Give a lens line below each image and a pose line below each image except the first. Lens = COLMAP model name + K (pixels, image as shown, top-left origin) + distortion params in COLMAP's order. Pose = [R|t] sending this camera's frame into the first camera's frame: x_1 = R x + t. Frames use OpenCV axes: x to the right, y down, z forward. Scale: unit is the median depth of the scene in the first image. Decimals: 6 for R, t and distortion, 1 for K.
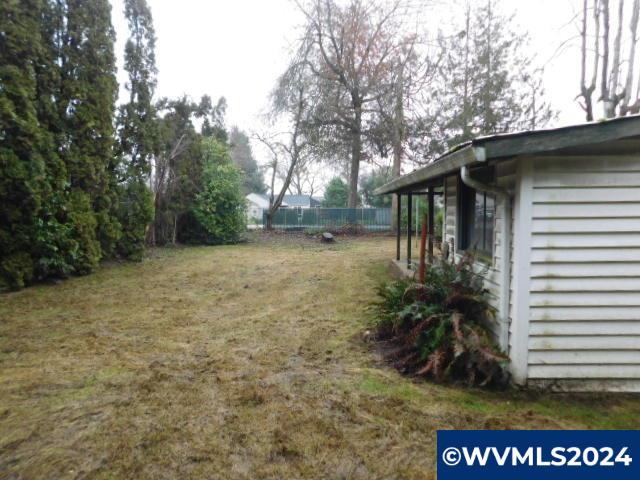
lens RADIAL K [[430.5, 0, 320.6], [0, 430.5, 237.3], [0, 0, 1]] dist [-0.016972, -0.005262]
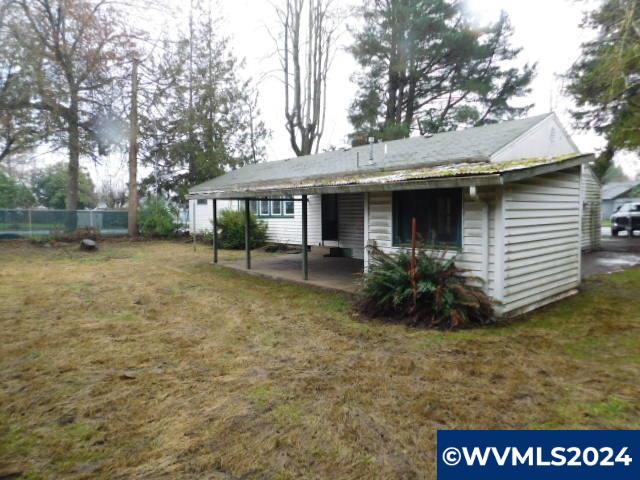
lens RADIAL K [[430.5, 0, 322.2], [0, 430.5, 240.3], [0, 0, 1]] dist [-0.016972, -0.005262]
pose [[0.710633, -0.045554, 0.702086, -0.253150], [0.044926, 0.998803, 0.019333, -0.005038], [-0.702127, 0.017803, 0.711829, 0.059678]]
